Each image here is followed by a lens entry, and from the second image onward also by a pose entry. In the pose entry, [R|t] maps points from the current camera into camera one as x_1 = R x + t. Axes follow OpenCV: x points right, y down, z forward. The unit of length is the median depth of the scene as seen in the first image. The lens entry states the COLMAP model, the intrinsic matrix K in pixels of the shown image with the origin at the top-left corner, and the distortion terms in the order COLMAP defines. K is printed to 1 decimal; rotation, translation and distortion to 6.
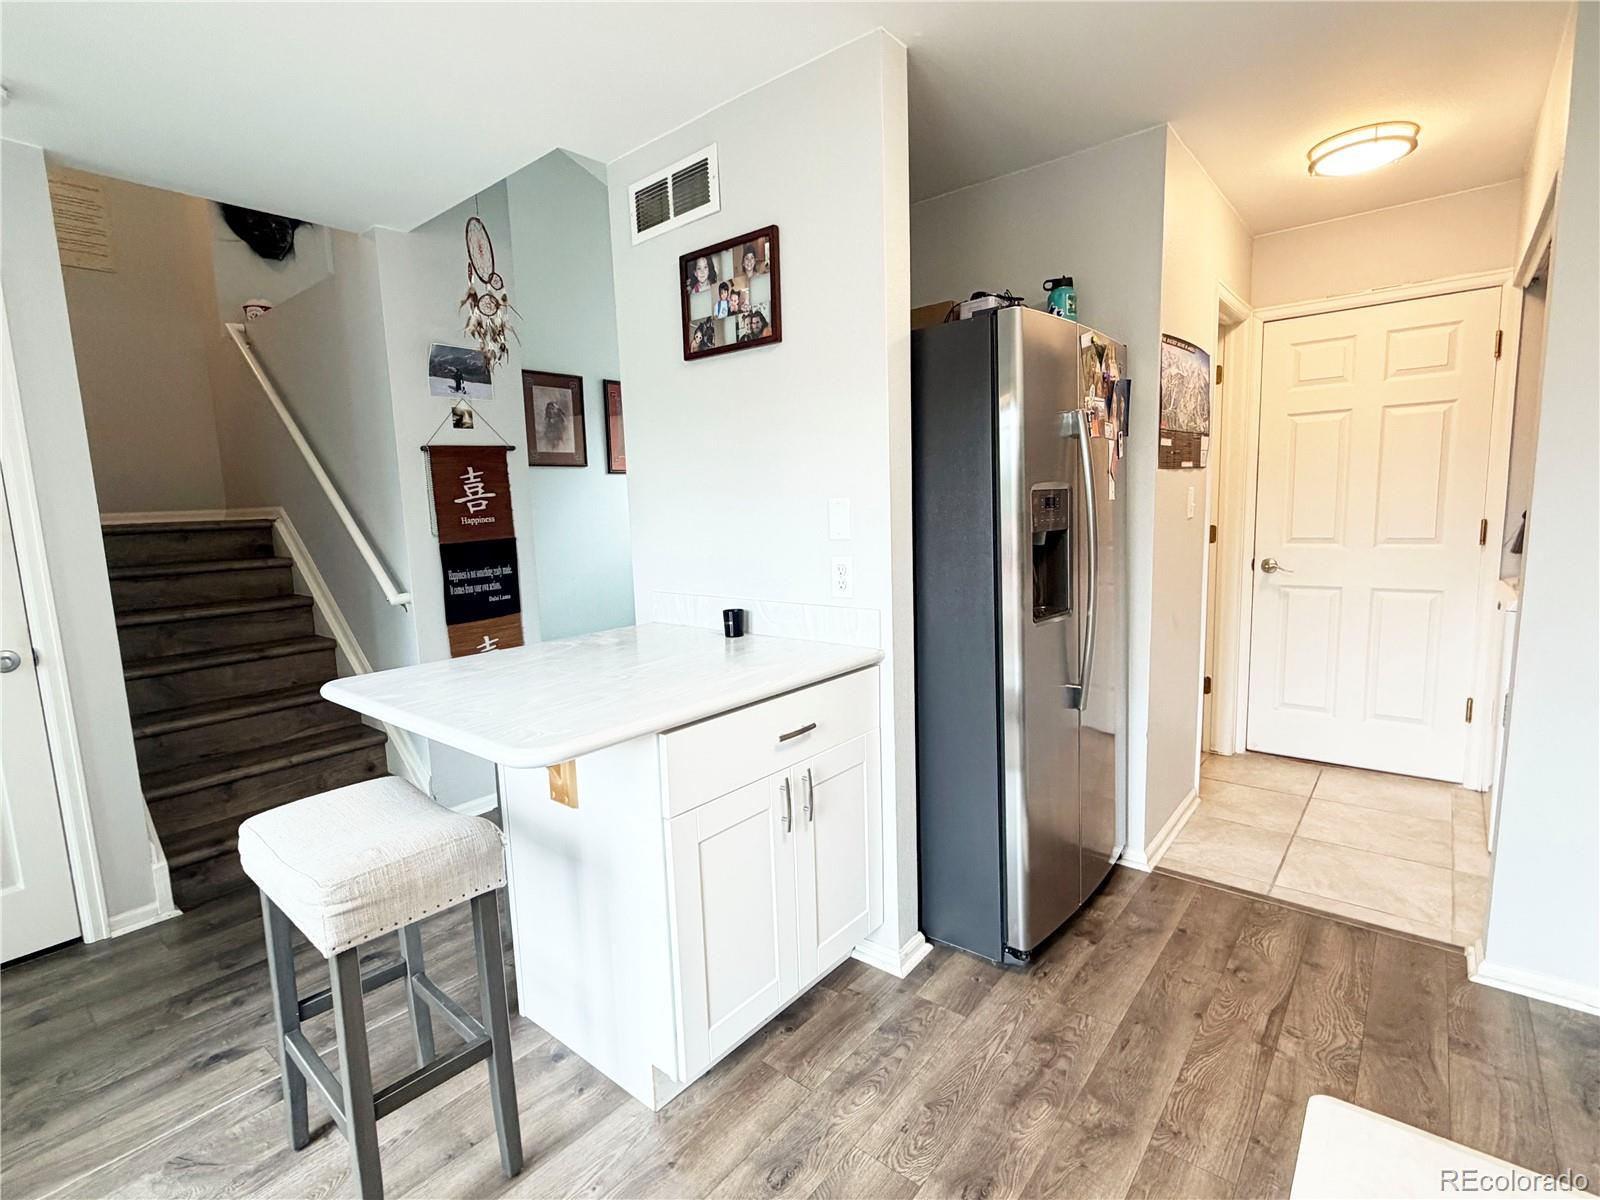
lens RADIAL K [[765.5, 0, 796.3], [0, 765.5, 603.3], [0, 0, 1]] dist [0.001185, -0.000876]
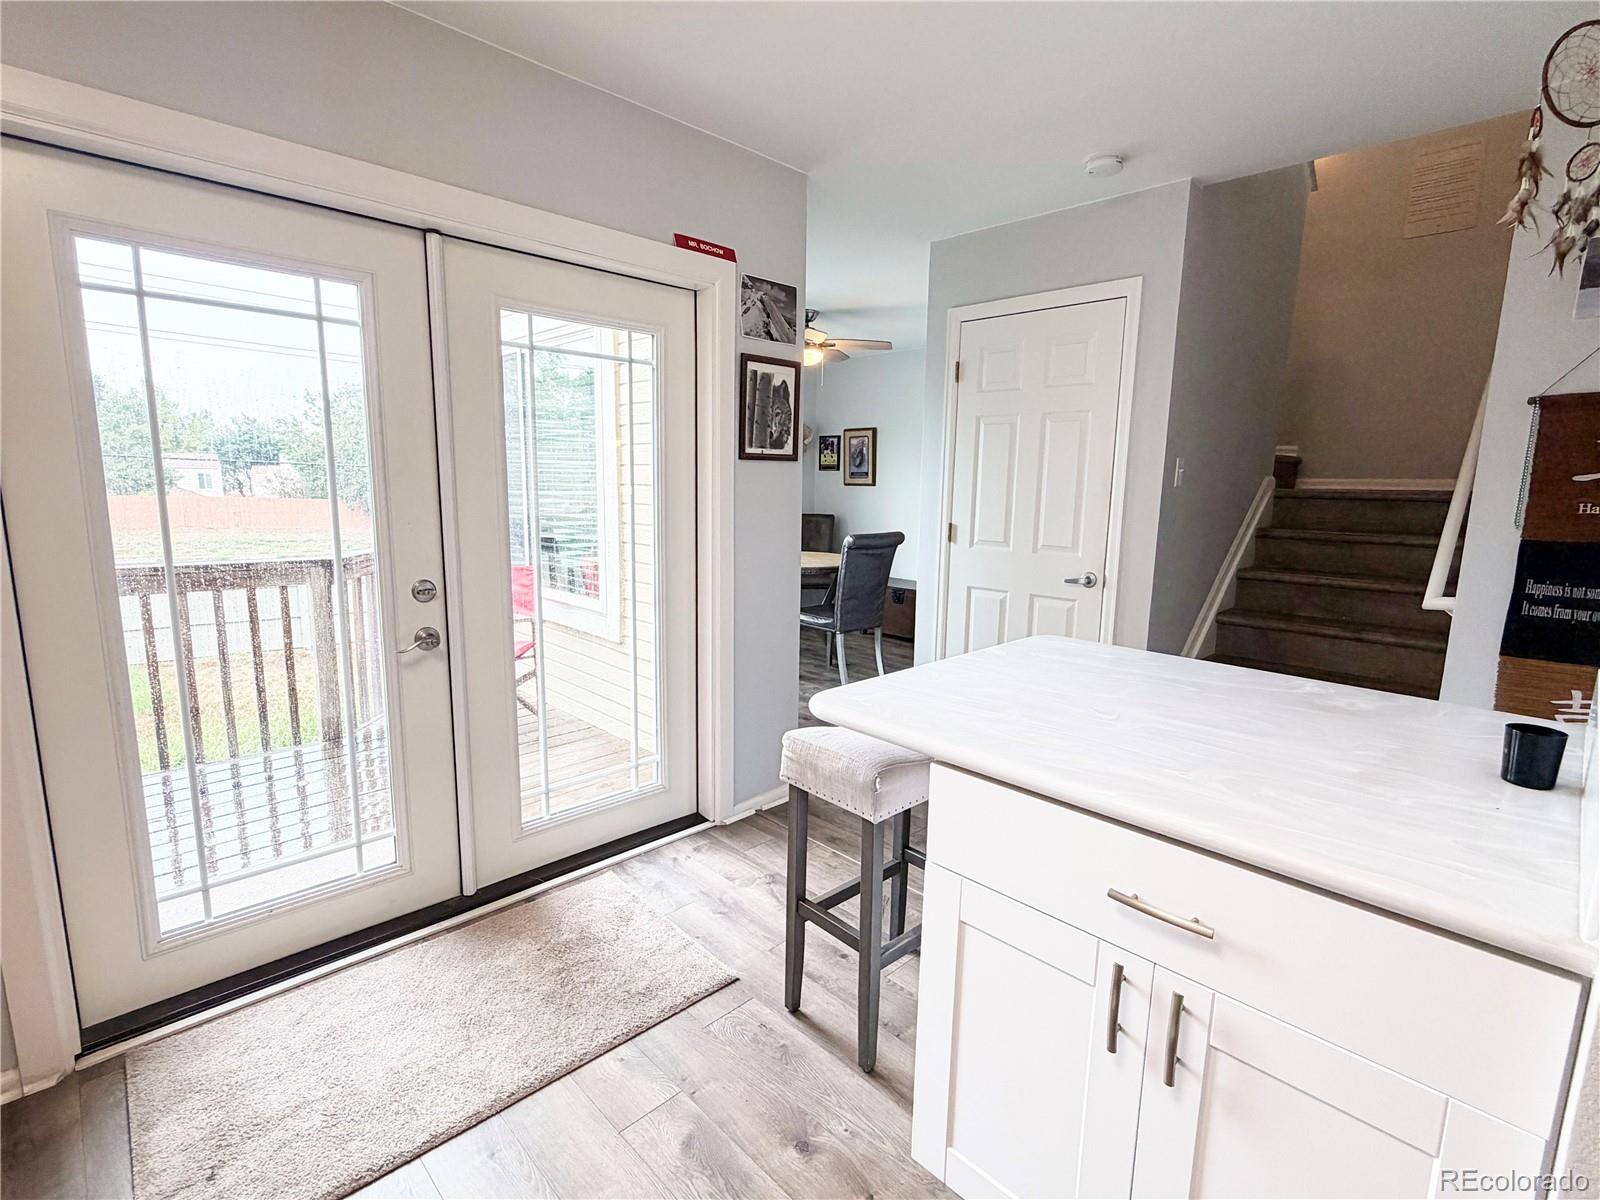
lens RADIAL K [[765.5, 0, 796.3], [0, 765.5, 603.3], [0, 0, 1]] dist [0.001185, -0.000876]
pose [[-0.109655, 0.193621, -0.974929, 0.417952], [-0.144770, 0.967273, 0.208383, -0.099979], [0.983370, 0.163991, -0.078036, 0.588226]]
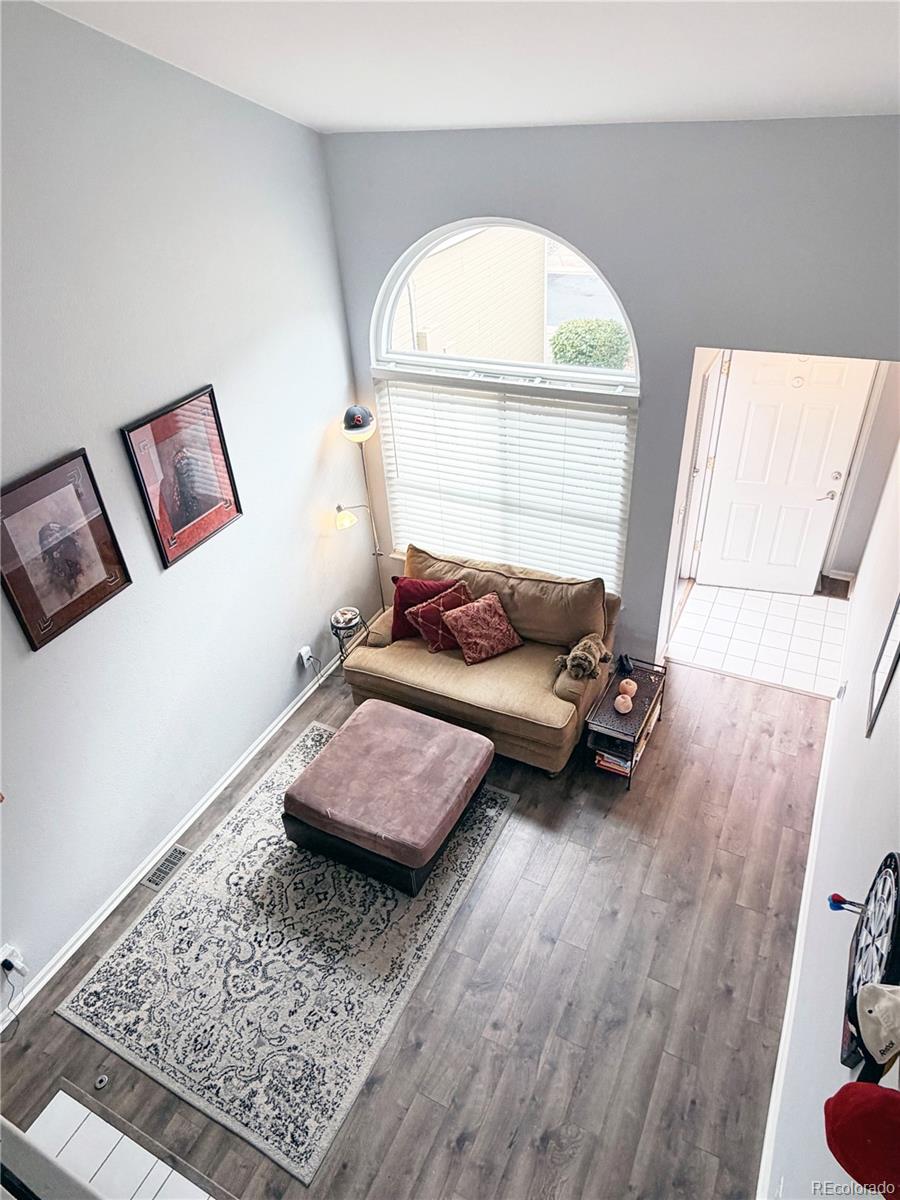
lens RADIAL K [[759.5, 0, 450.0], [0, 759.5, 591.7], [0, 0, 1]] dist [-0.000865, 0.003913]
pose [[0.975466, -0.146017, 0.164760, -0.372297], [0.055026, 0.886349, 0.459735, -1.241340], [-0.213164, -0.439390, 0.872638, 1.229804]]
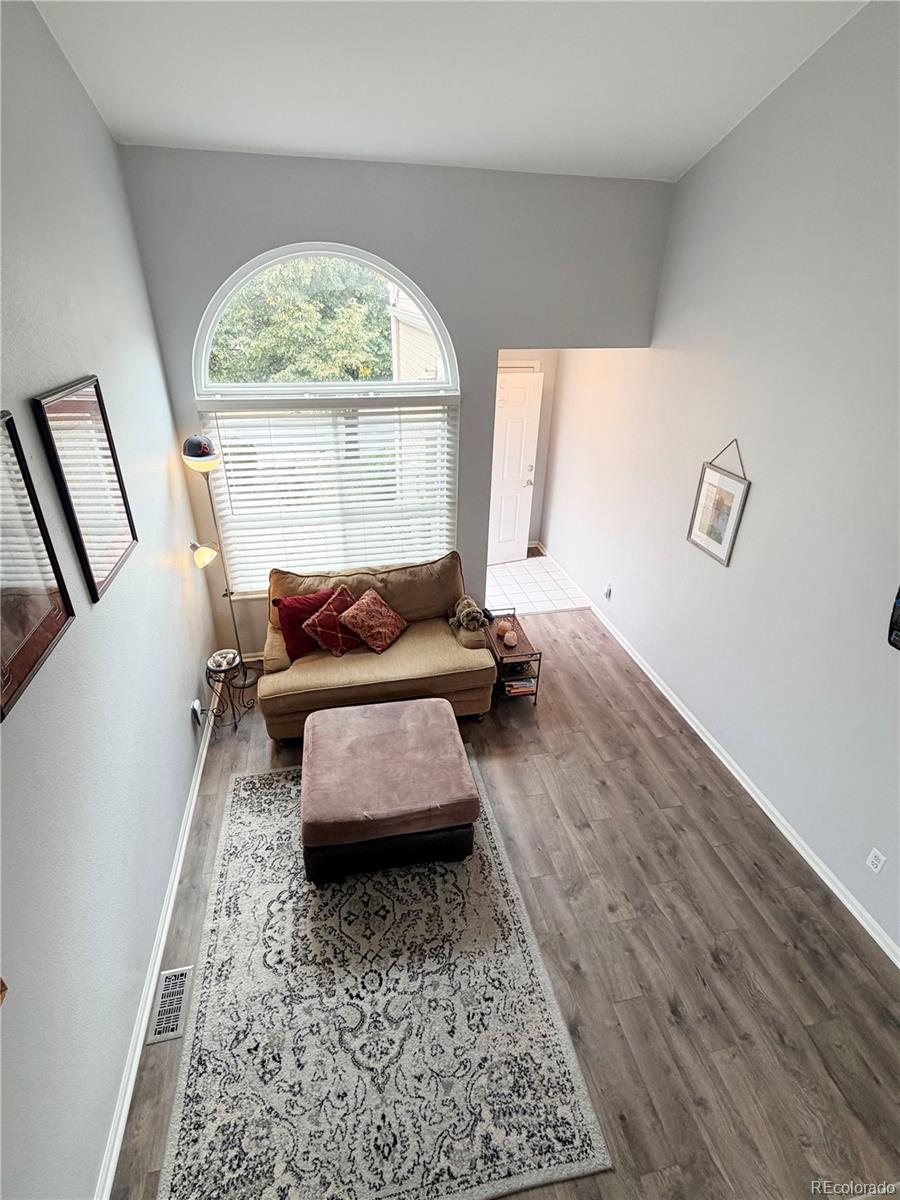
lens RADIAL K [[574.1, 0, 451.4], [0, 574.1, 592.1], [0, 0, 1]] dist [0.001185, -0.000876]
pose [[0.615729, -0.327598, 0.716629, -1.065122], [0.063424, 0.927131, 0.369332, -0.862732], [-0.785401, -0.181957, 0.591639, 1.845085]]
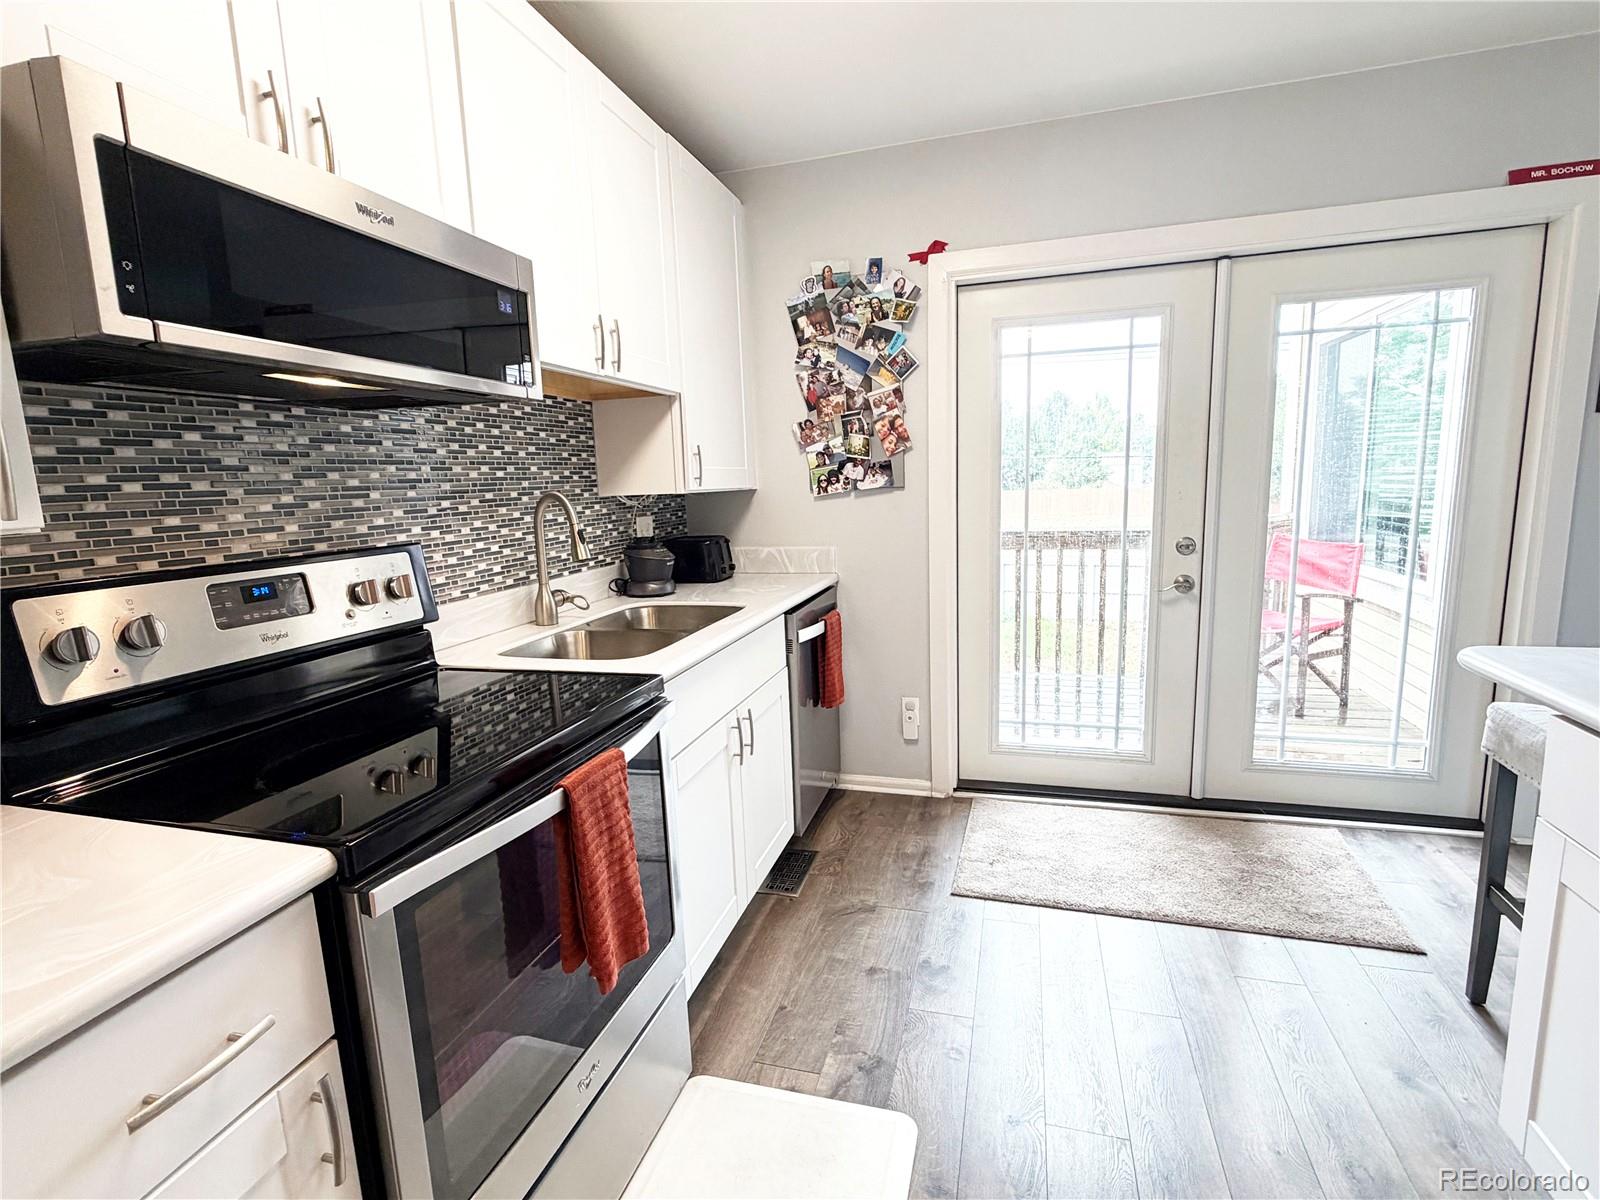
lens RADIAL K [[765.5, 0, 796.3], [0, 765.5, 603.3], [0, 0, 1]] dist [0.001185, -0.000876]
pose [[-0.918000, 0.133679, -0.373370, 0.568293], [0.019354, 0.955455, 0.294500, -0.131764], [0.396107, 0.263125, -0.879696, 0.902773]]
